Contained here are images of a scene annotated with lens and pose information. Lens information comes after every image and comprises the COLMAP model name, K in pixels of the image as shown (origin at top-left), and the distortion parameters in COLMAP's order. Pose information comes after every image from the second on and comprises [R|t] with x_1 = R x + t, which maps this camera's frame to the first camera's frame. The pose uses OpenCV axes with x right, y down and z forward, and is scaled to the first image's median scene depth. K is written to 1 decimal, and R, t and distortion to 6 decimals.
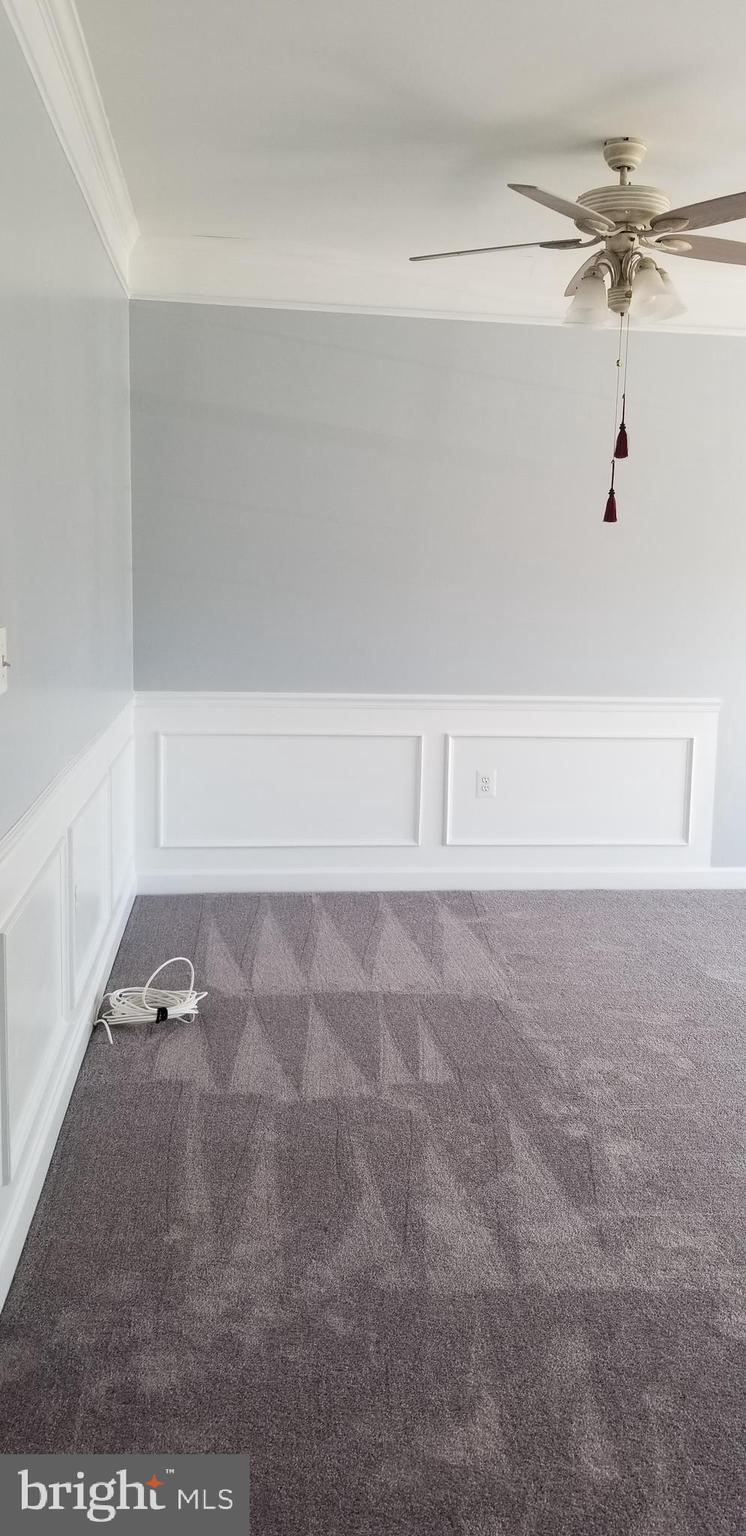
lens RADIAL K [[1208.4, 0, 373.0], [0, 1208.4, 768.0], [0, 0, 1]] dist [0.080797, -0.000941]
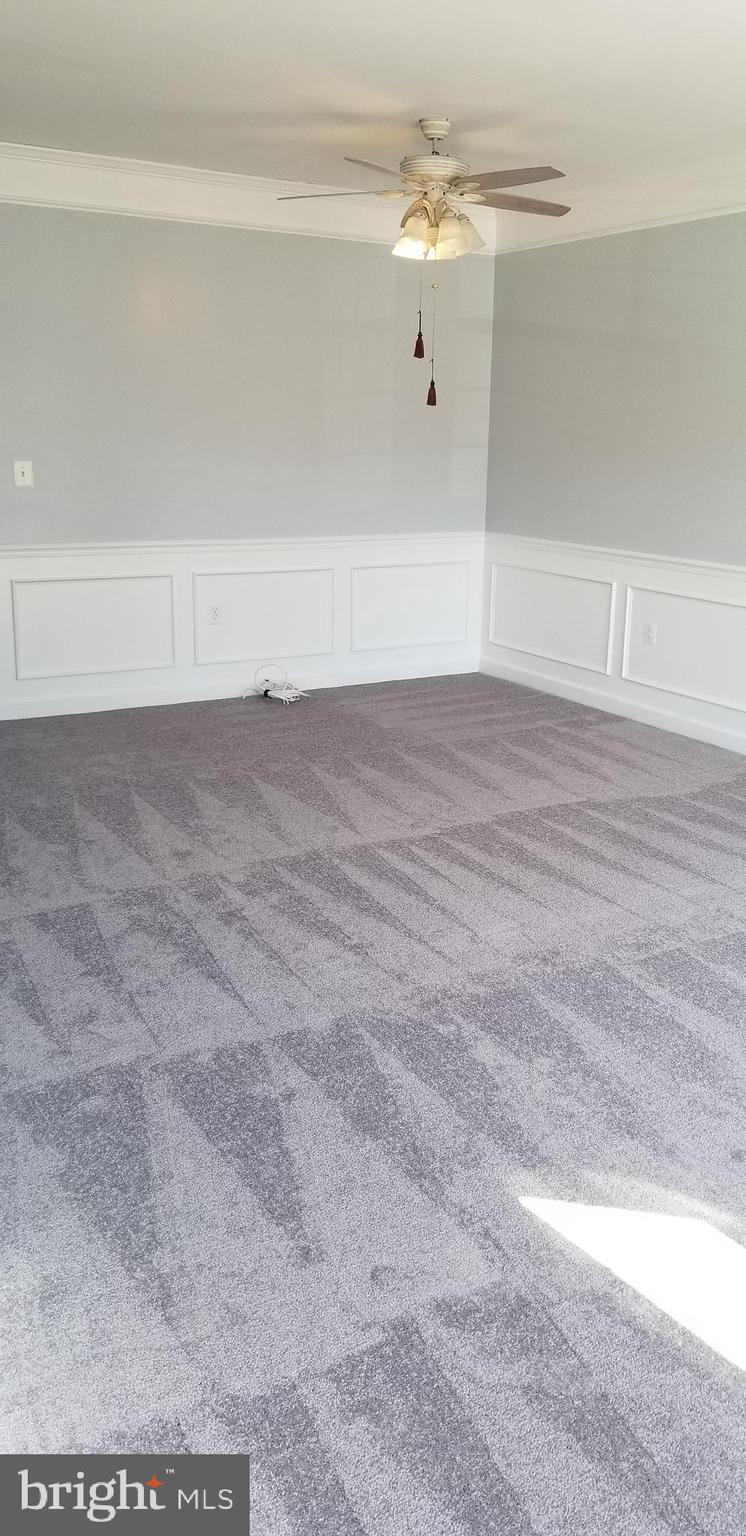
lens RADIAL K [[1208.4, 0, 373.0], [0, 1208.4, 768.0], [0, 0, 1]] dist [0.080797, -0.000941]
pose [[0.440438, 0.238021, -0.865656, 1.066330], [-0.179334, 0.968108, 0.174947, -0.017867], [0.879690, 0.078188, 0.469076, 0.210372]]
